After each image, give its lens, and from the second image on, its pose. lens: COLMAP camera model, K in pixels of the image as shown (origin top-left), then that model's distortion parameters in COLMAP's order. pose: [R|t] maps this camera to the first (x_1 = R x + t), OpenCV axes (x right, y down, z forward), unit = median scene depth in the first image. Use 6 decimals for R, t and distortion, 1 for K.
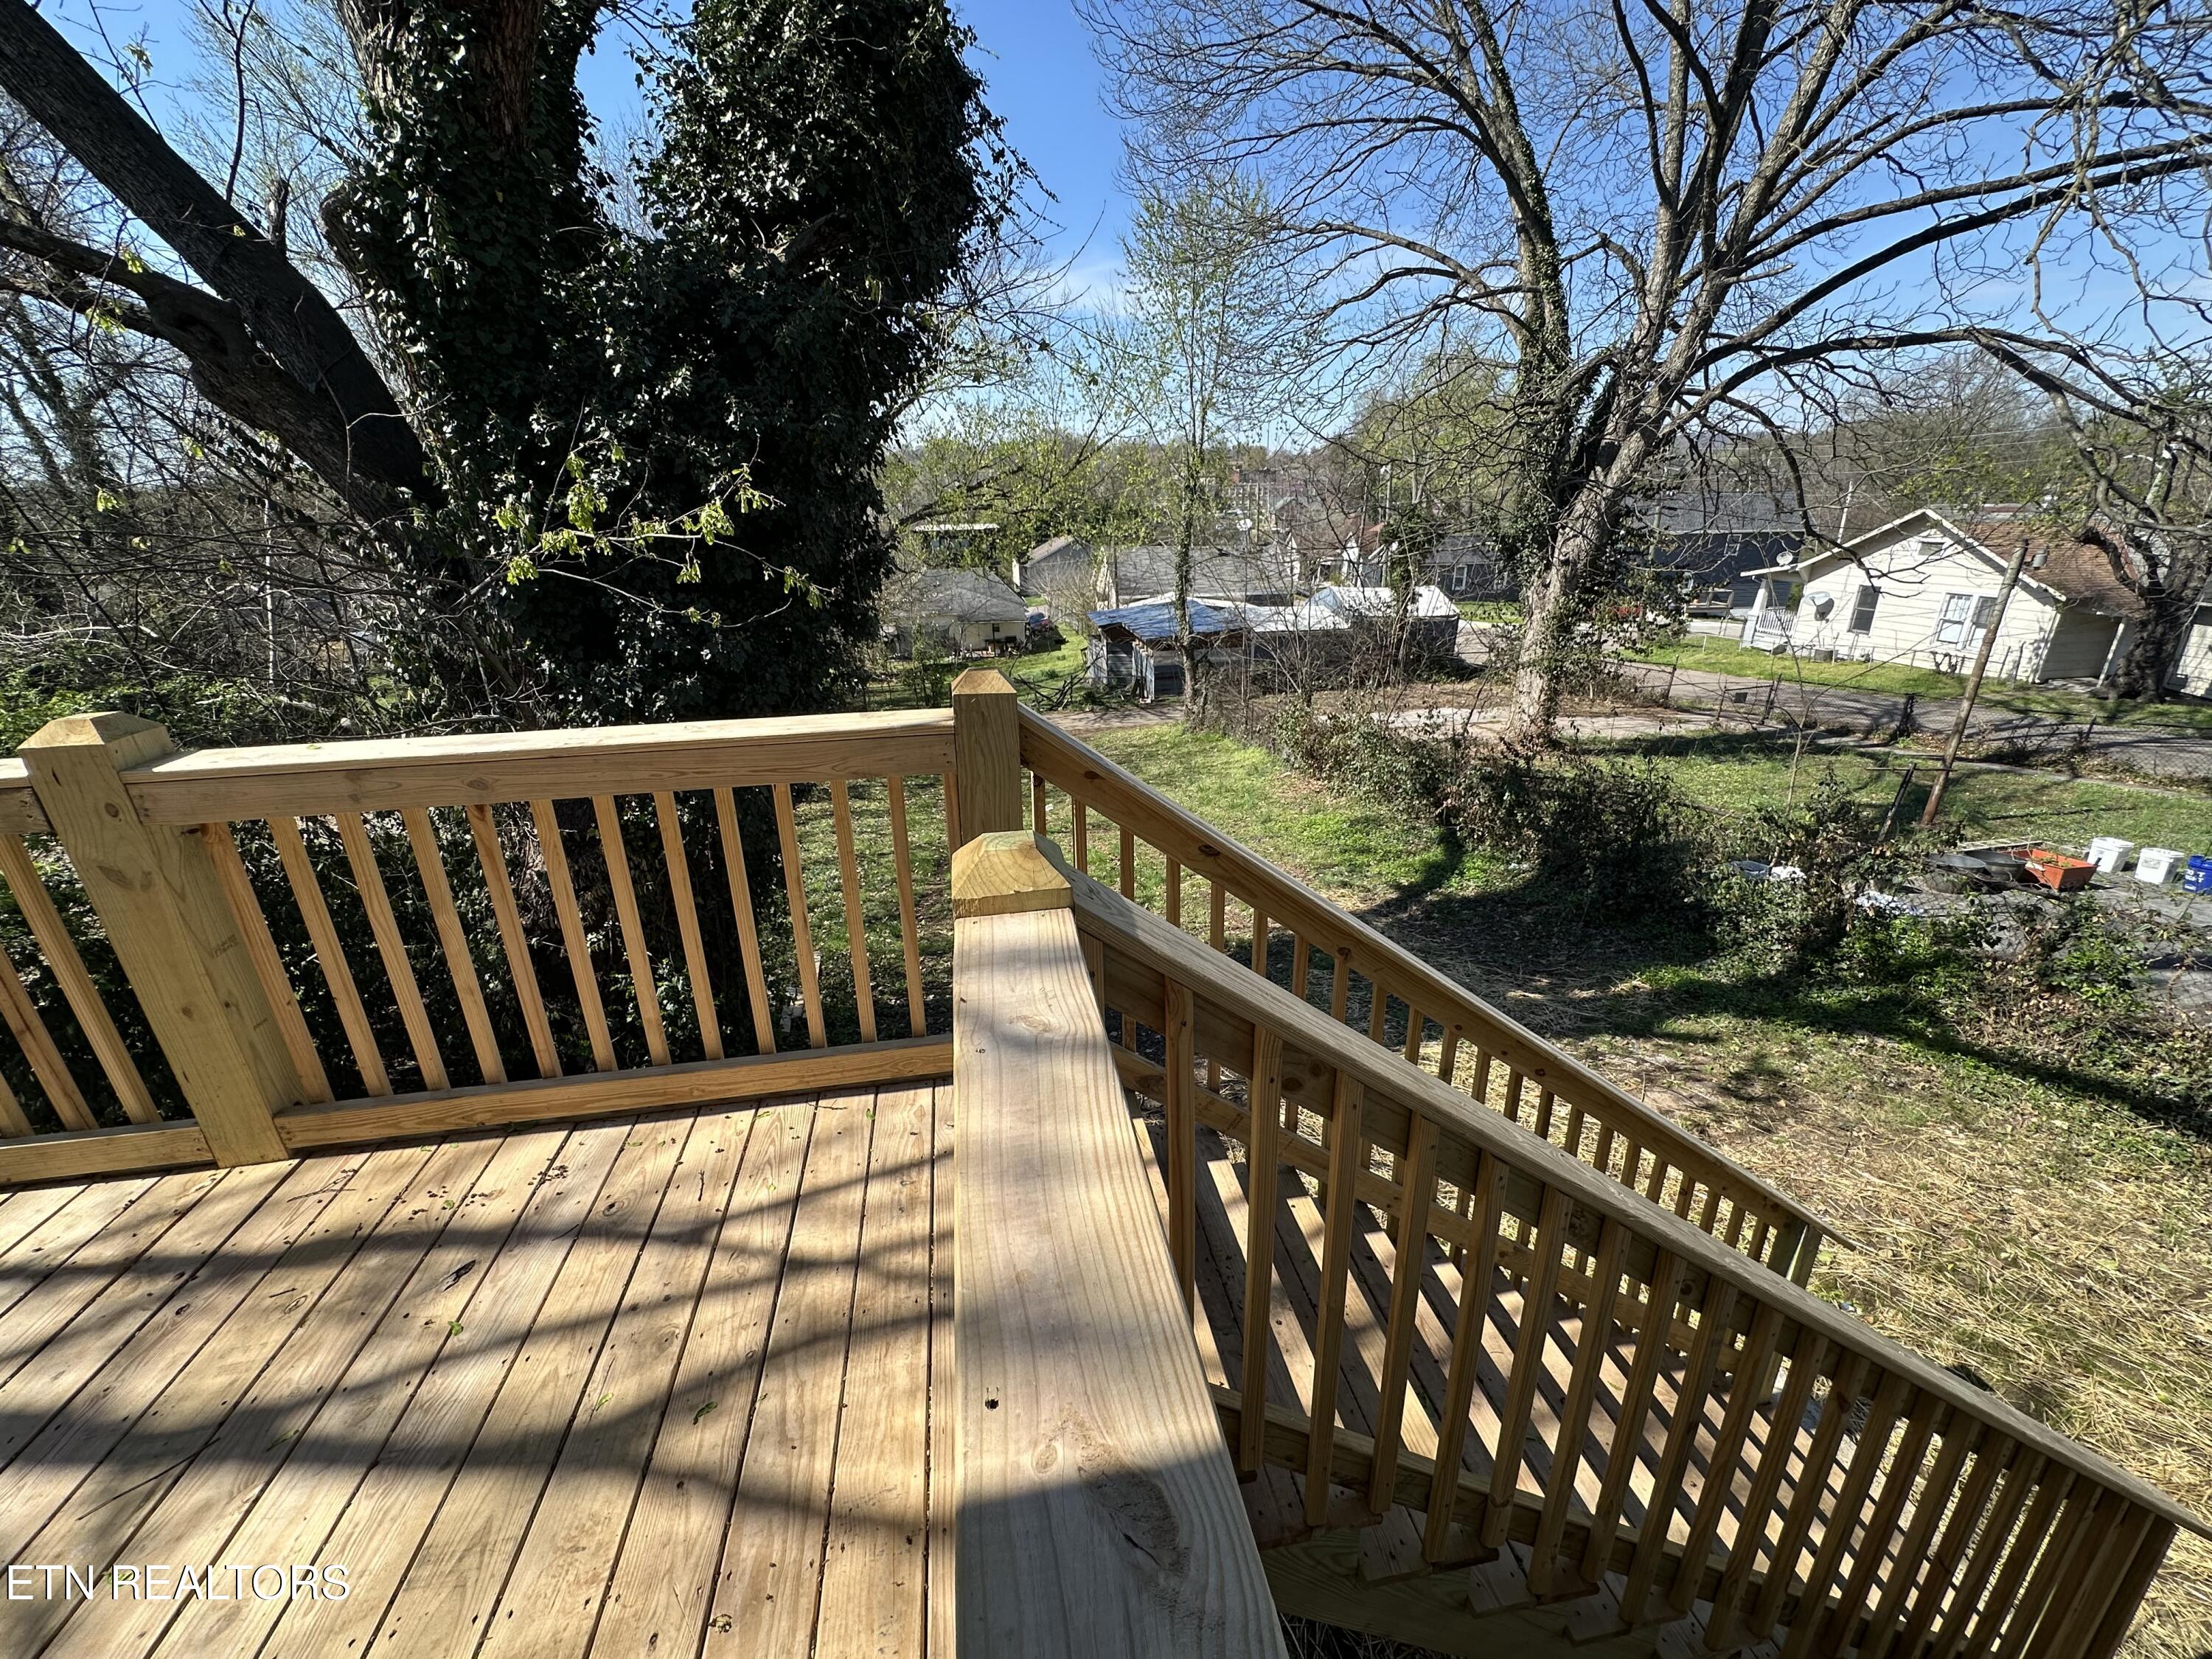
lens RADIAL K [[882.0, 0, 1110.6], [0, 882.0, 818.5], [0, 0, 1]] dist [-0.007686, 0.001364]
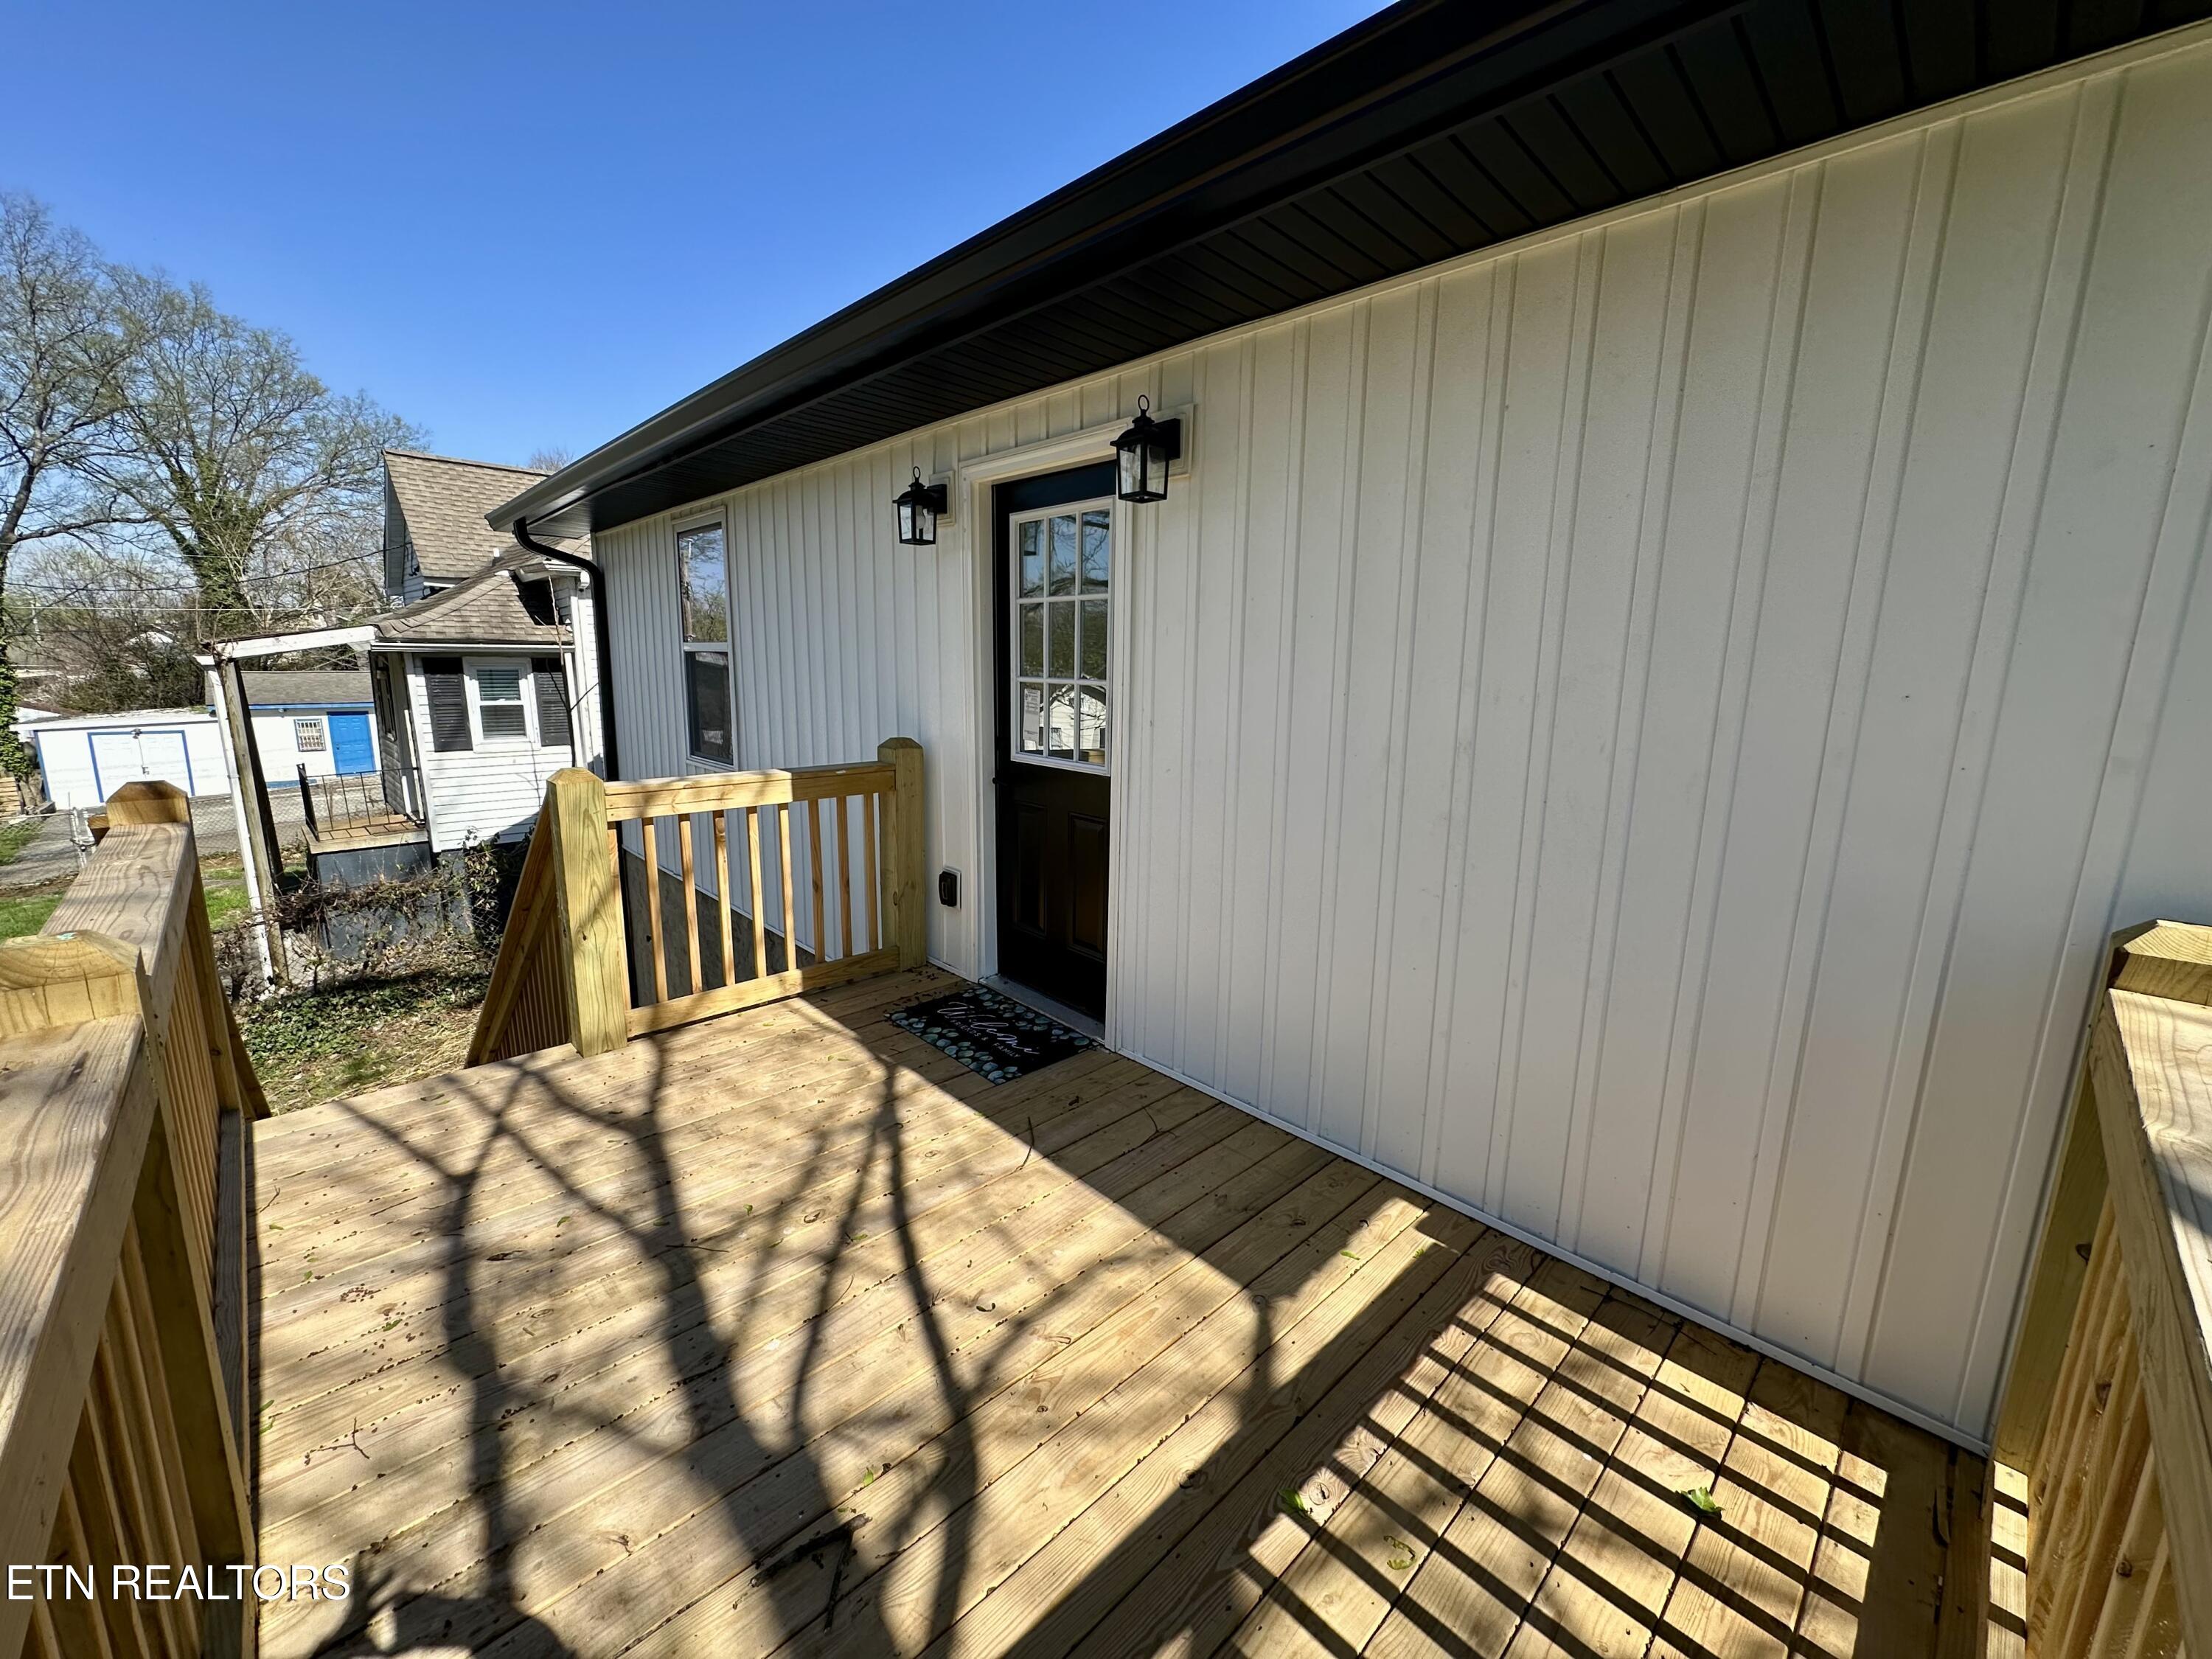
lens RADIAL K [[882.0, 0, 1106.1], [0, 882.0, 823.1], [0, 0, 1]] dist [-0.007686, 0.001364]
pose [[-0.555371, -0.139381, 0.819839, -2.243117], [0.285468, 0.893996, 0.345369, -0.192561], [-0.781071, 0.425845, -0.456710, 0.711044]]
